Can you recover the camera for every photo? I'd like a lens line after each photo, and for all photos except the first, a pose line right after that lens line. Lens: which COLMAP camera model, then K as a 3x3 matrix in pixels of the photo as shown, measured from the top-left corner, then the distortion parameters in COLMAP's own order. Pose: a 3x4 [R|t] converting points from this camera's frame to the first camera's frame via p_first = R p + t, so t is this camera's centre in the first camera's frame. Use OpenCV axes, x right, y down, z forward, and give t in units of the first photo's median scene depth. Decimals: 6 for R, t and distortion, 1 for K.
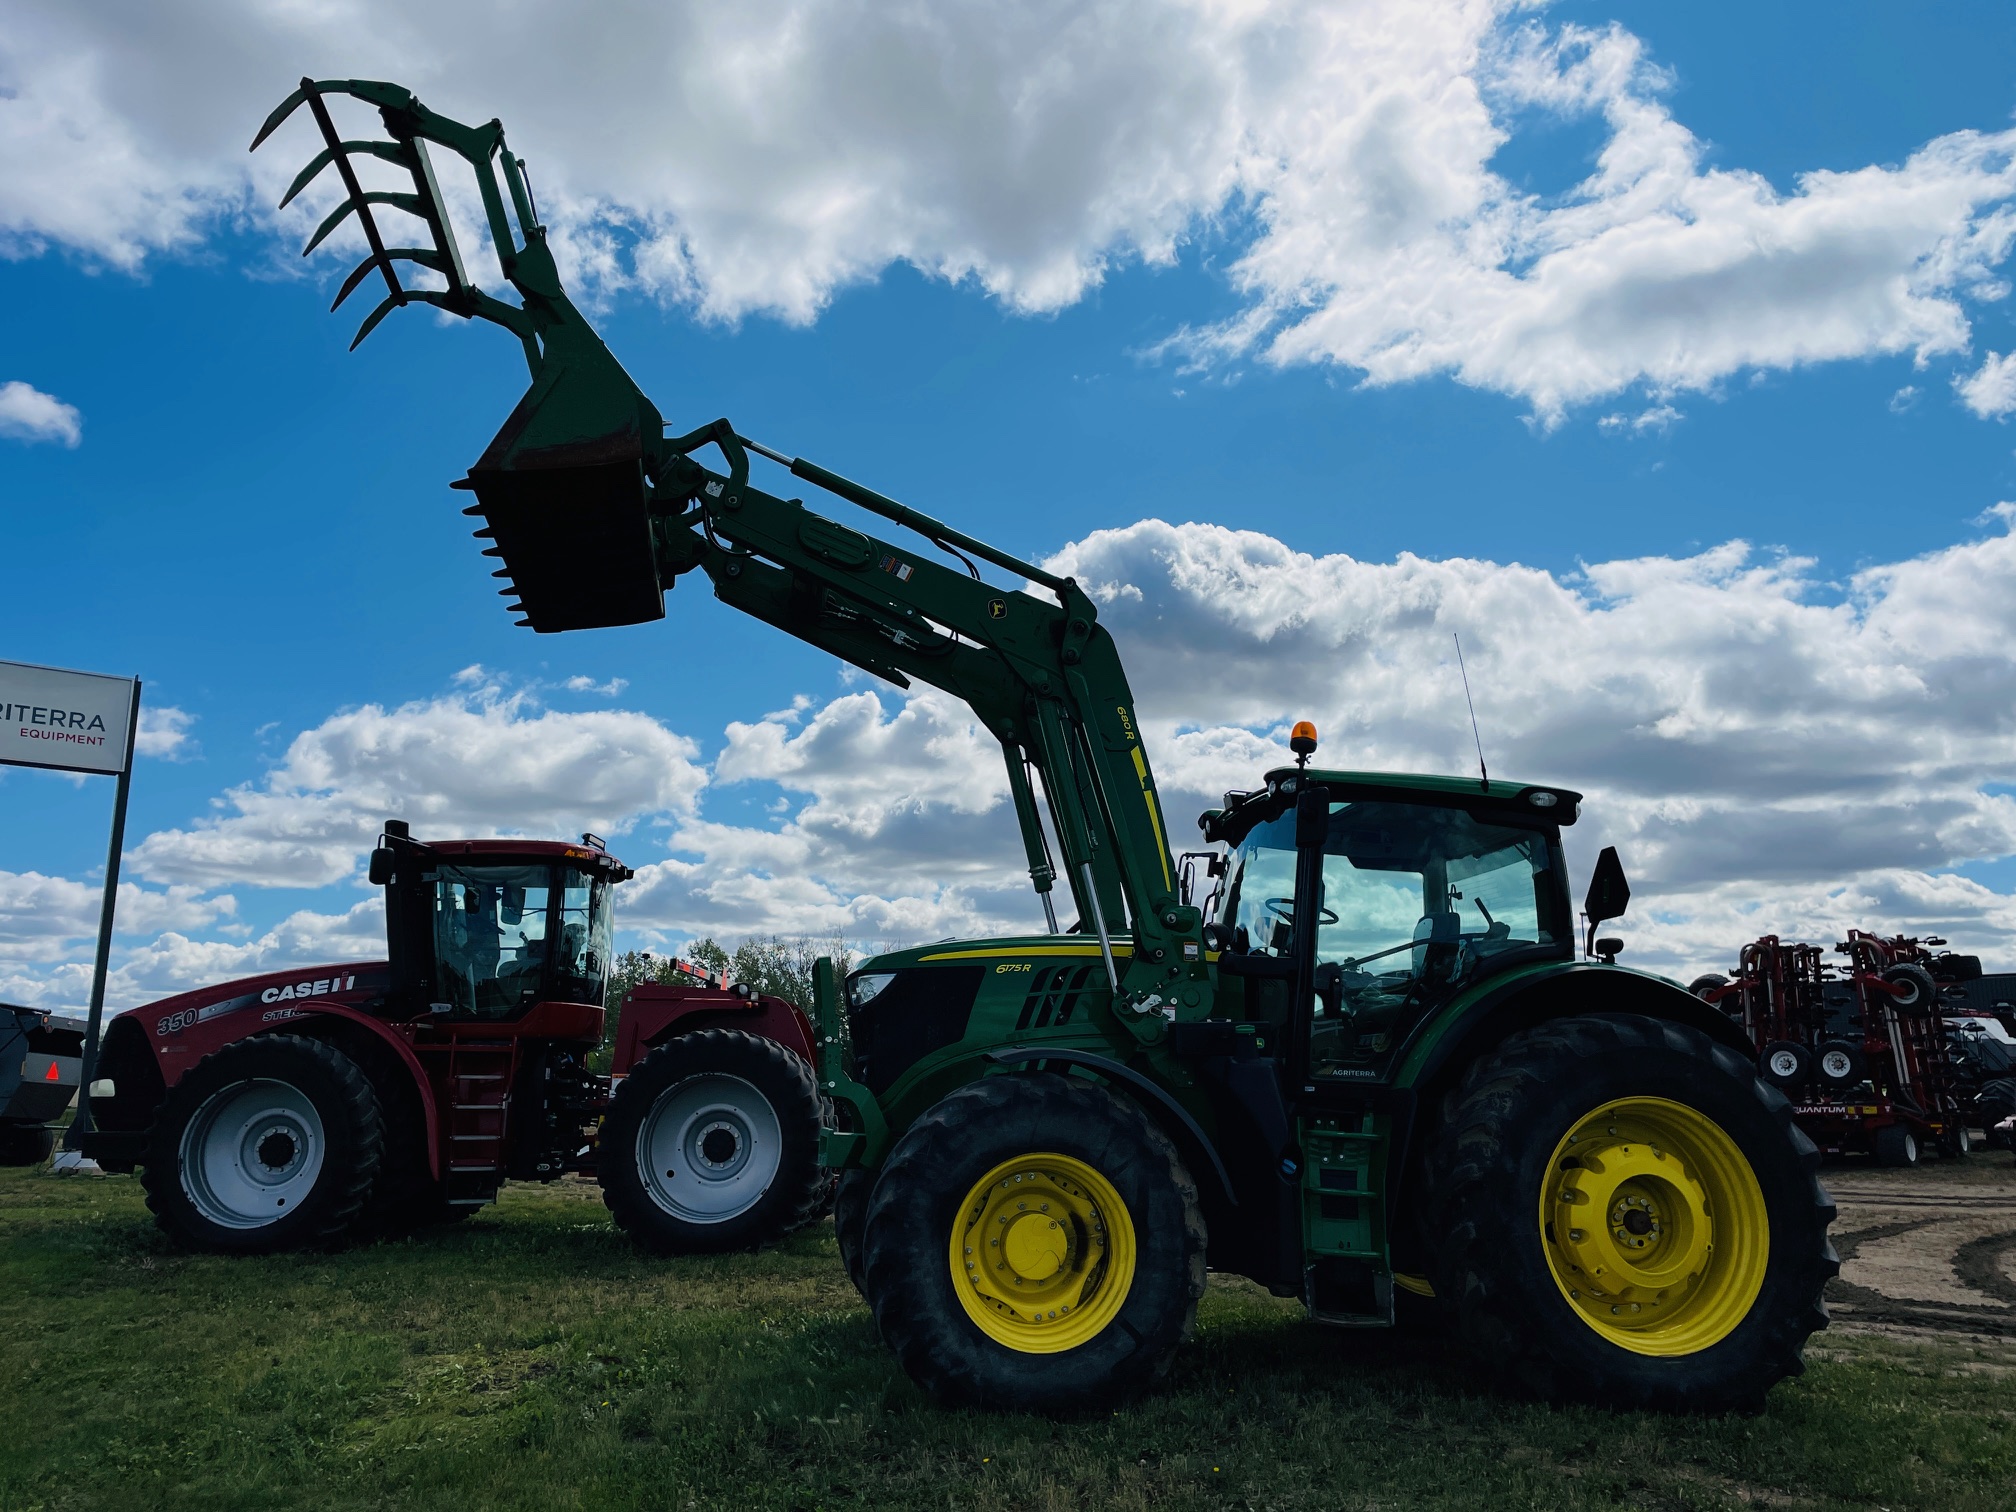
lens RADIAL K [[1442.9, 0, 1036.4], [0, 1442.9, 754.1], [0, 0, 1]] dist [0.000148, 0.001210]
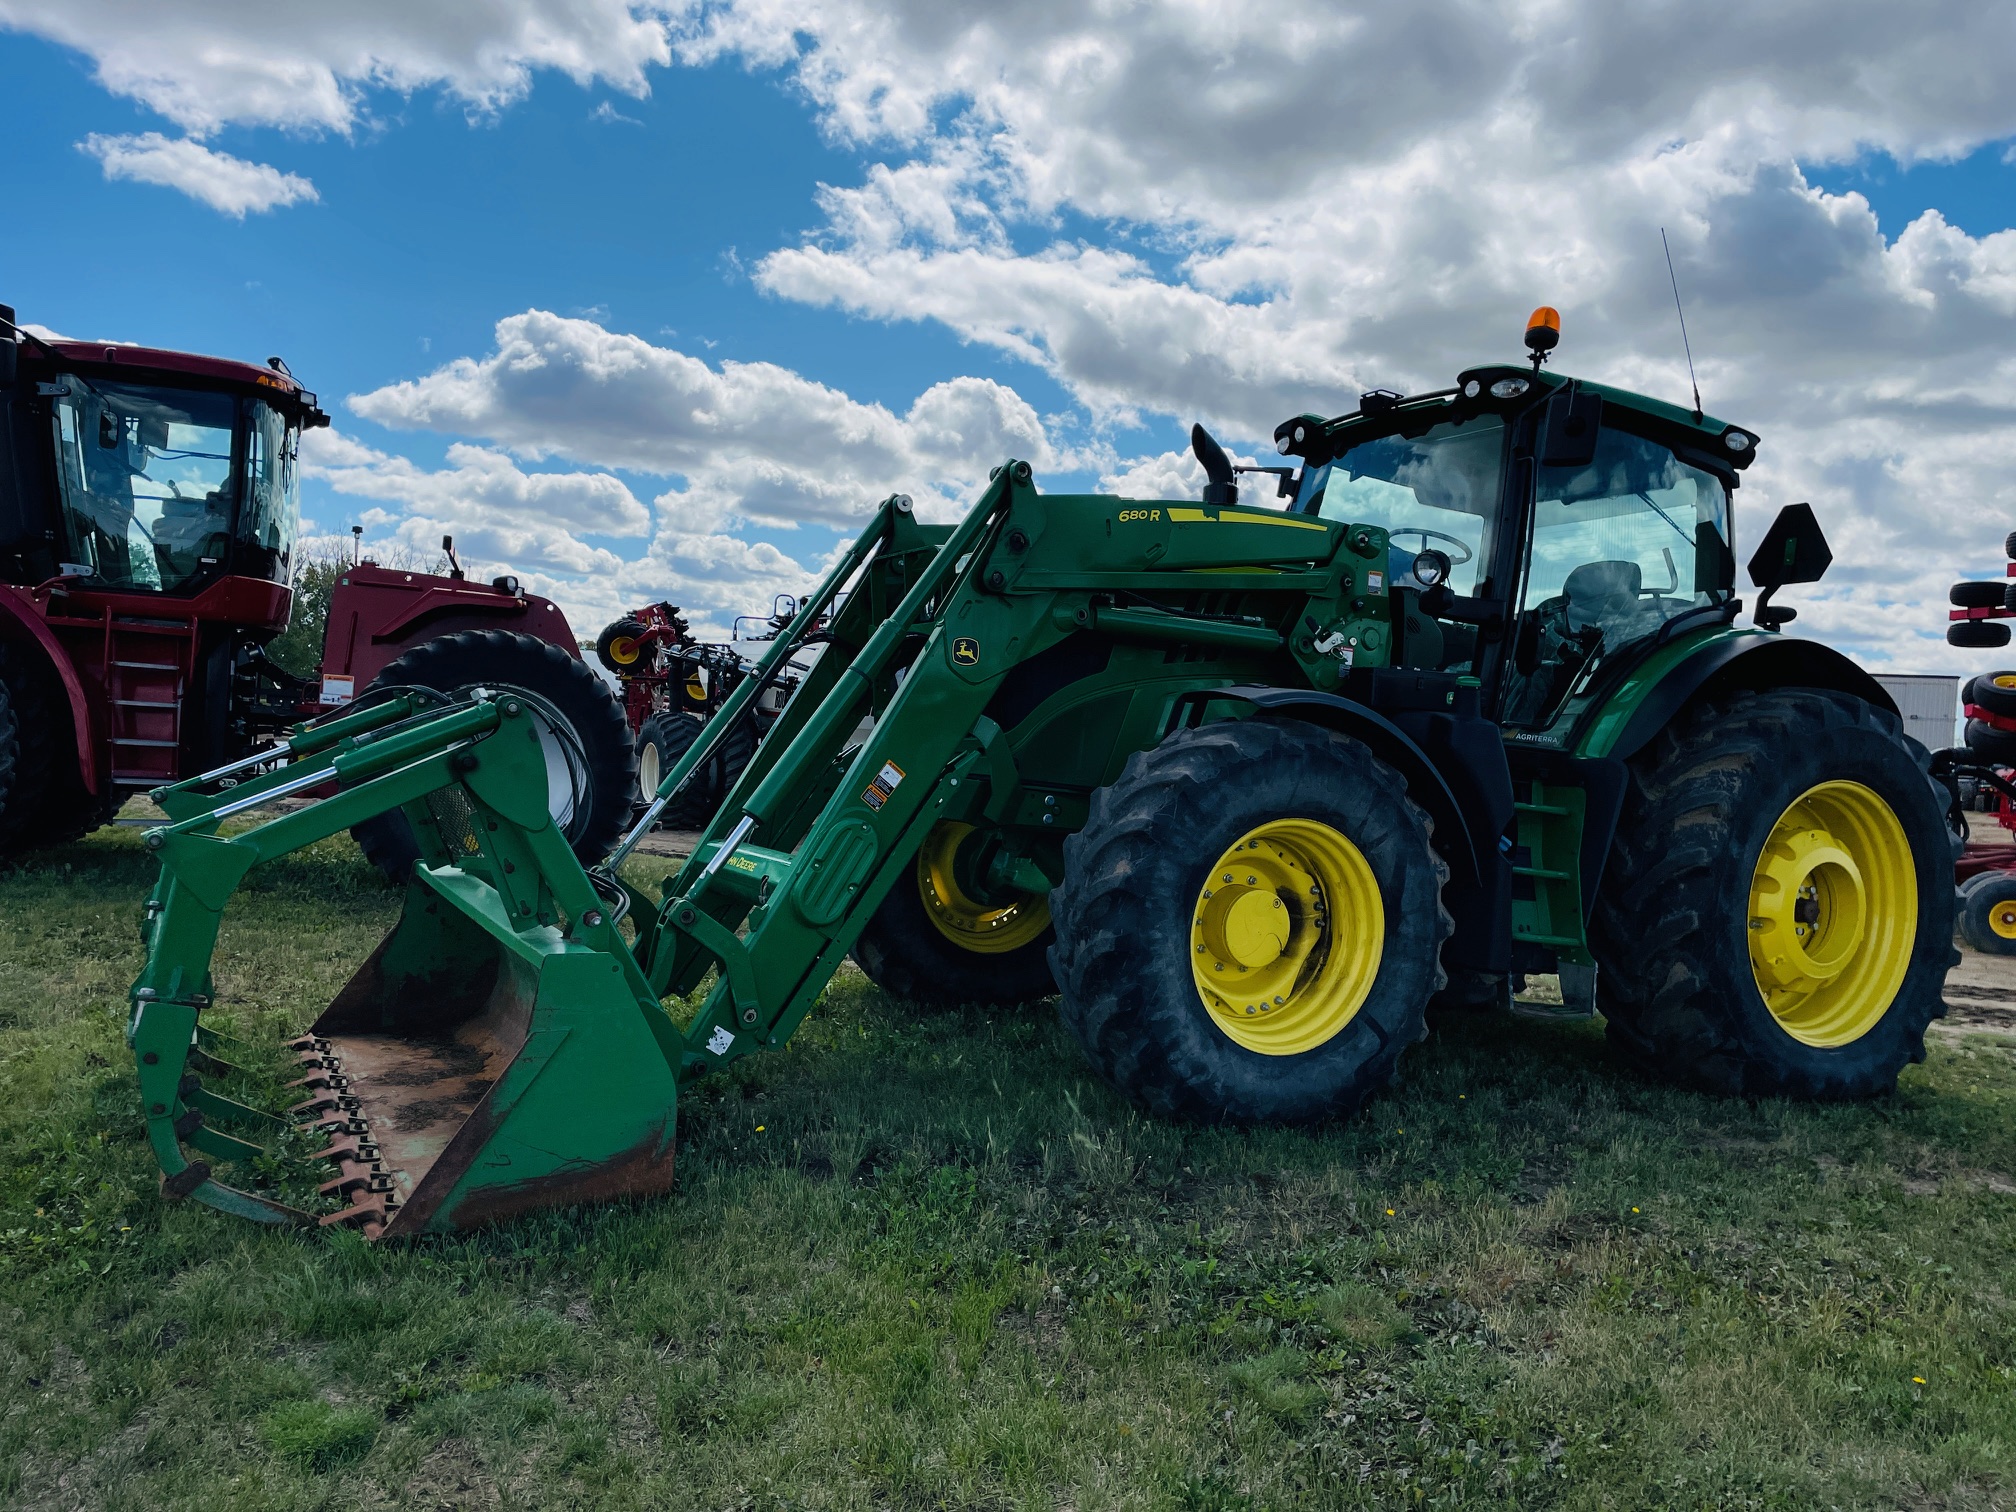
lens RADIAL K [[1433.0, 0, 1042.2], [0, 1433.0, 750.2], [0, 0, 1]] dist [0.089835, -0.119222]
pose [[0.952072, 0.050710, 0.301641, -0.347735], [-0.122954, 0.966428, 0.225610, 0.074197], [-0.280074, -0.251885, 0.926344, 0.298532]]
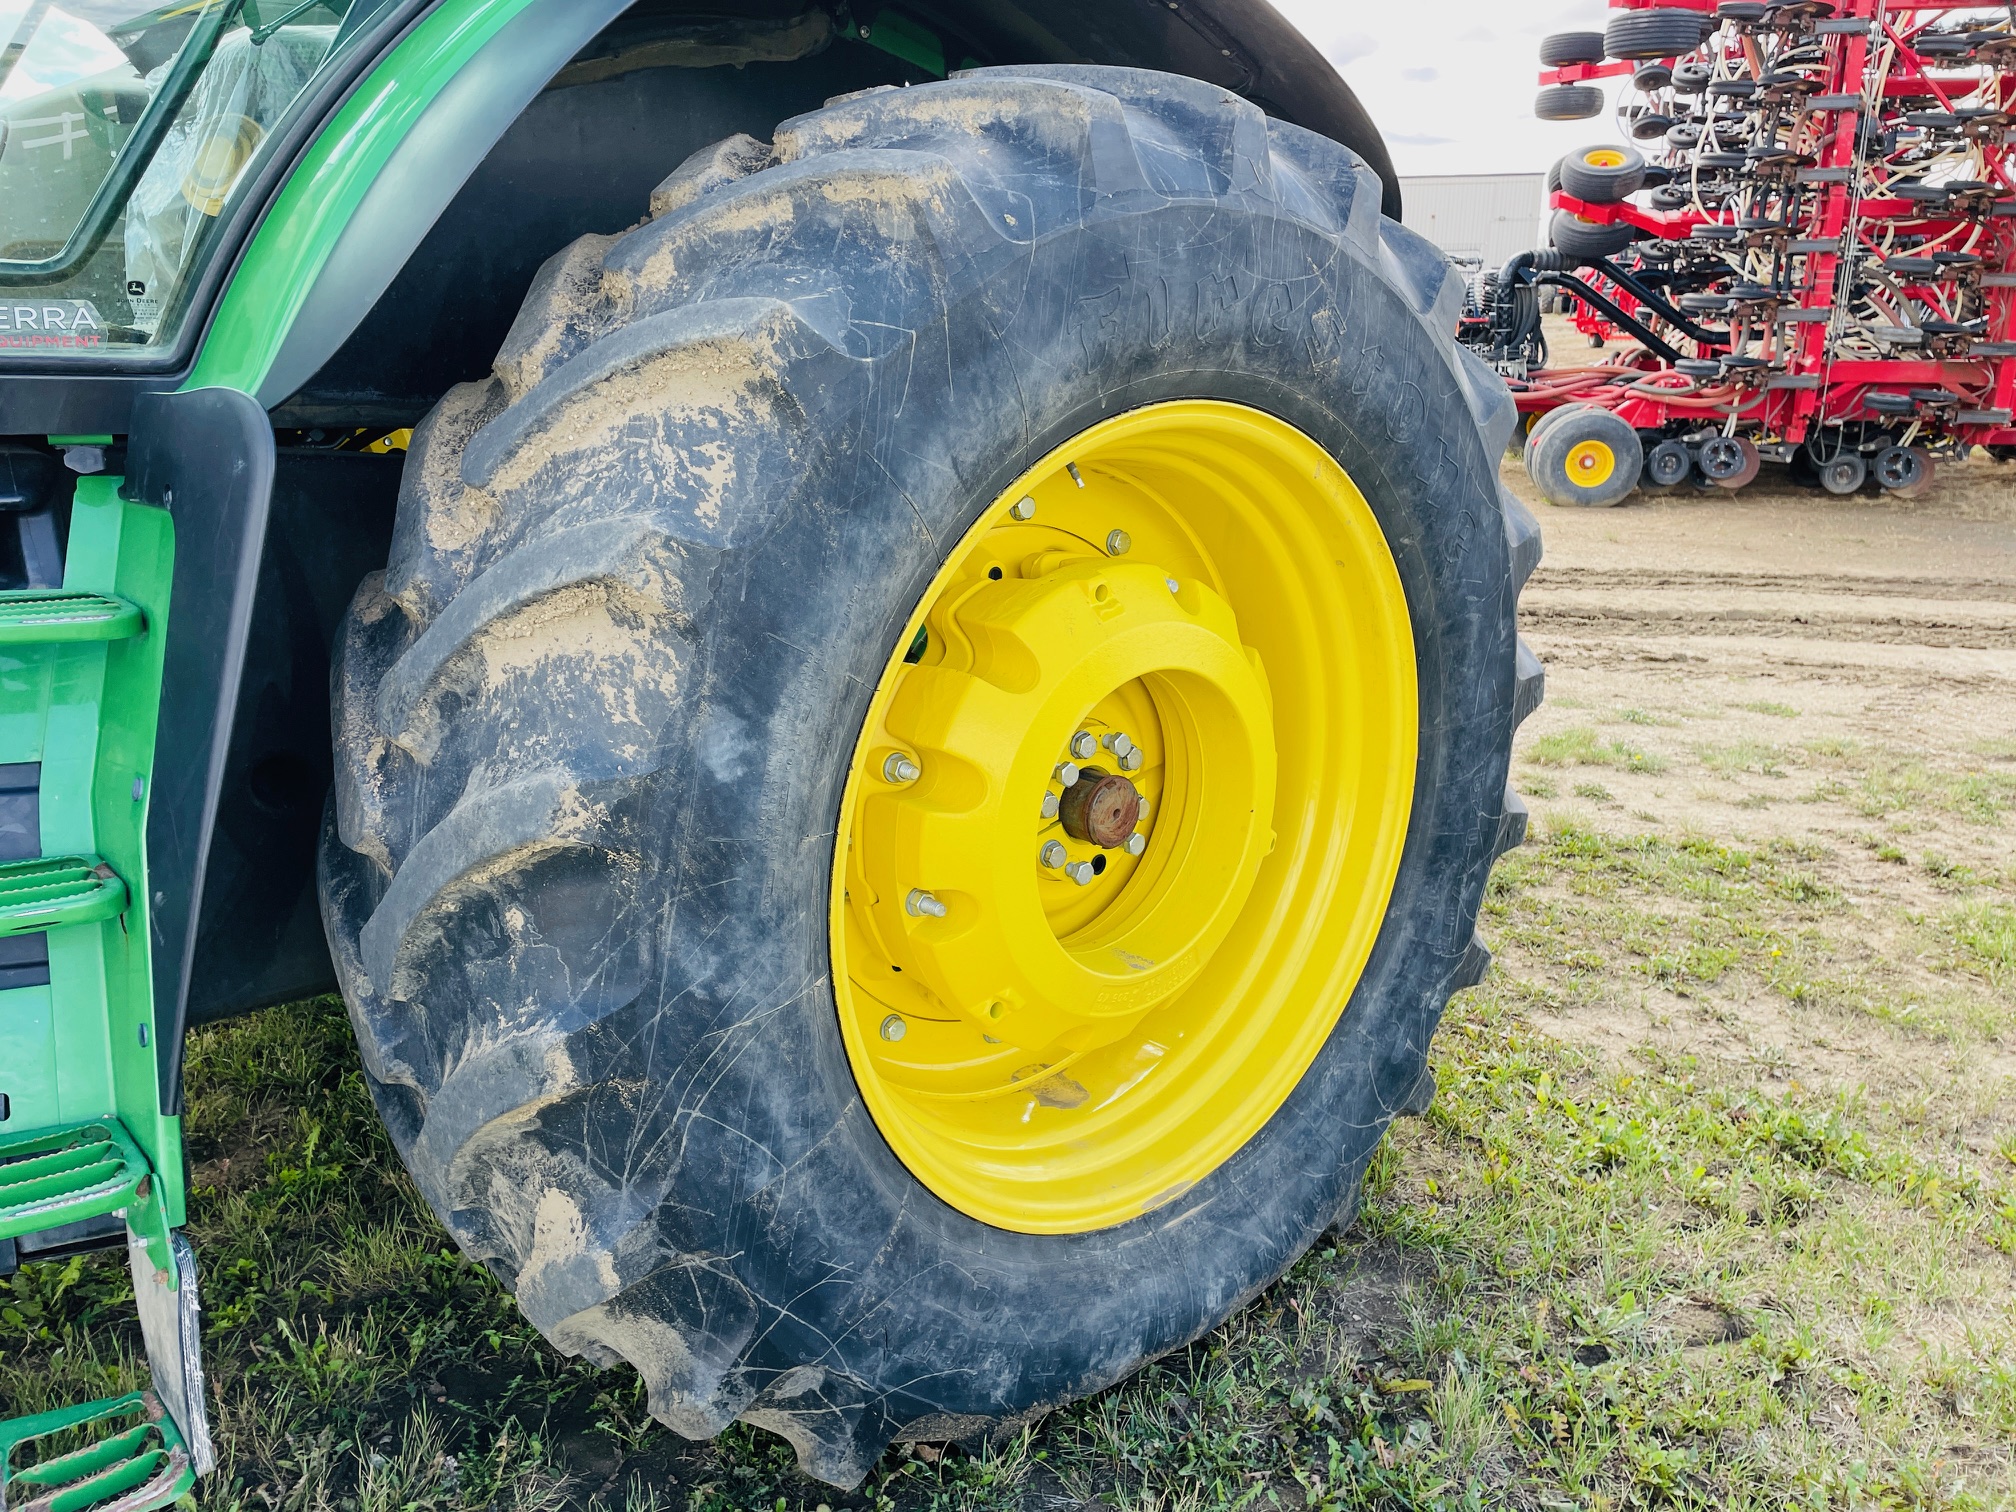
lens RADIAL K [[1521.2, 0, 995.2], [0, 1521.2, 745.5], [0, 0, 1]] dist [0.075606, -0.114637]
pose [[0.857191, -0.148888, 0.493008, 0.244377], [-0.113220, 0.879396, 0.462432, 0.168717], [-0.502400, -0.452211, 0.736953, 0.792893]]
